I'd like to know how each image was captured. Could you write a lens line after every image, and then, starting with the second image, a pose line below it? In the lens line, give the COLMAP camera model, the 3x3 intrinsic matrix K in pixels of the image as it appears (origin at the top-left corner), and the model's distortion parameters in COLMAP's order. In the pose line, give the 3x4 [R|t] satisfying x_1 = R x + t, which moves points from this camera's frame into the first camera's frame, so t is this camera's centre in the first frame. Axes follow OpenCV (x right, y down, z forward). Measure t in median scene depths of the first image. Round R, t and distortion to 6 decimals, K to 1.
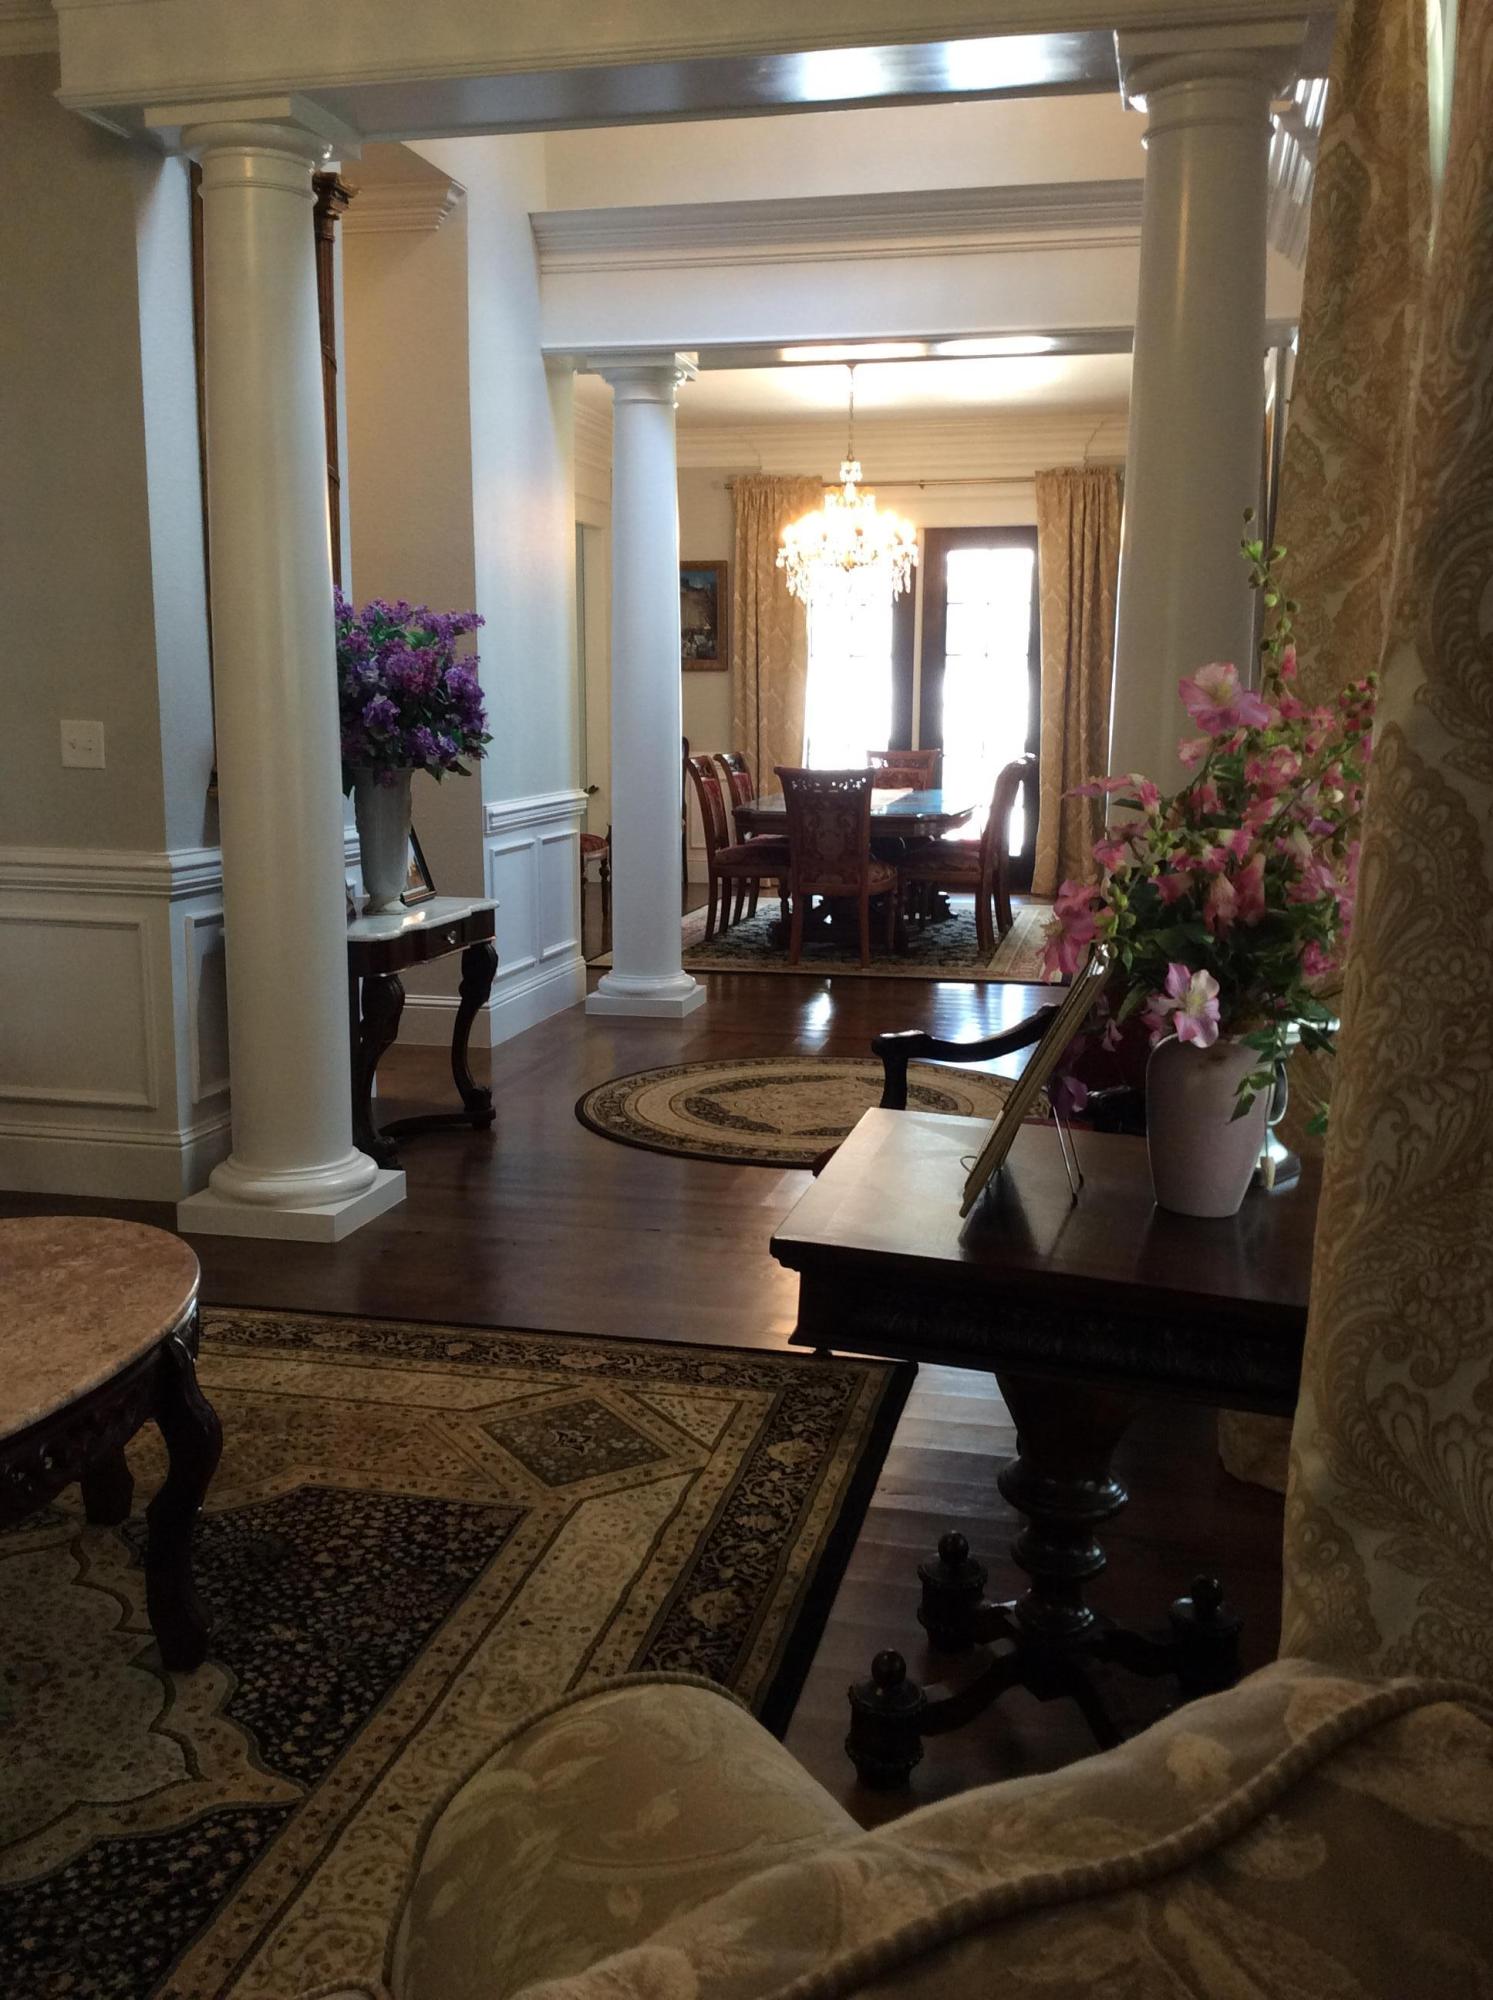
lens RADIAL K [[1815.8, 0, 746.5], [0, 1815.8, 1000.0], [0, 0, 1]] dist [0.157410, -0.329415]
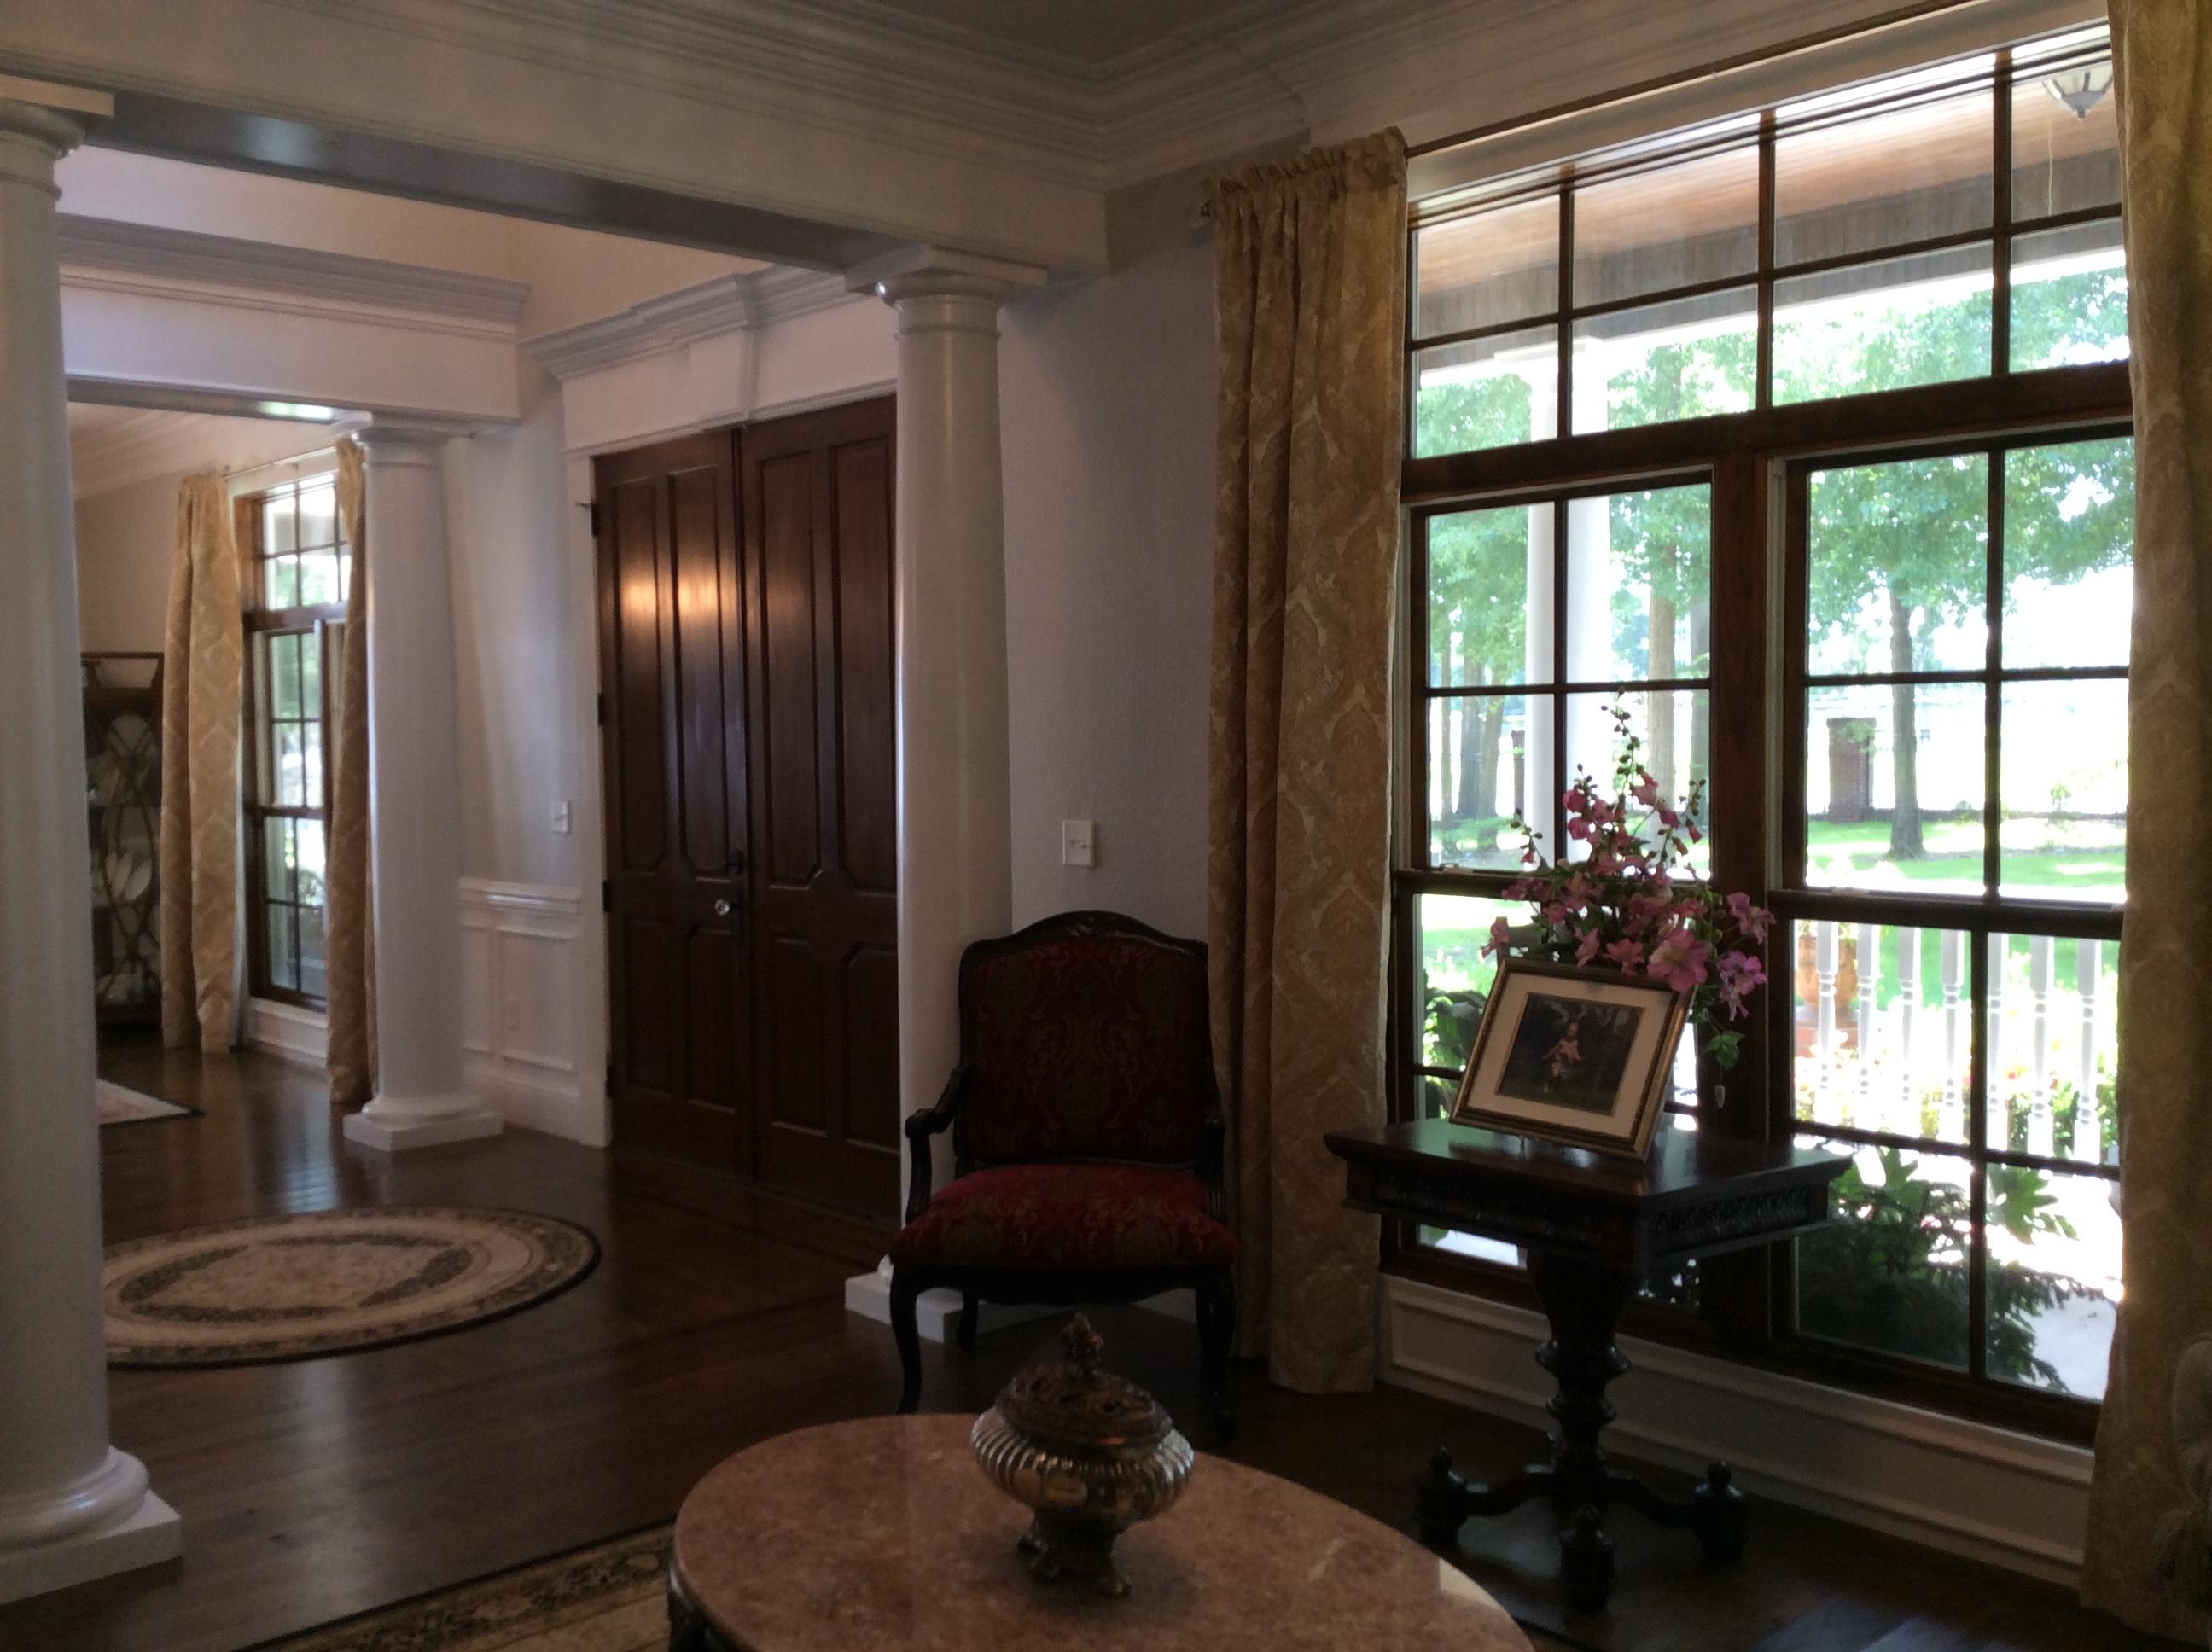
lens RADIAL K [[2008.2, 0, 1106.0], [0, 2008.2, 826.0], [0, 0, 1]] dist [0.157410, -0.329415]
pose [[0.567783, -0.061988, 0.820841, -1.044416], [0.151201, 0.988048, -0.029972, -0.121892], [-0.809173, 0.141130, 0.570370, 0.271536]]
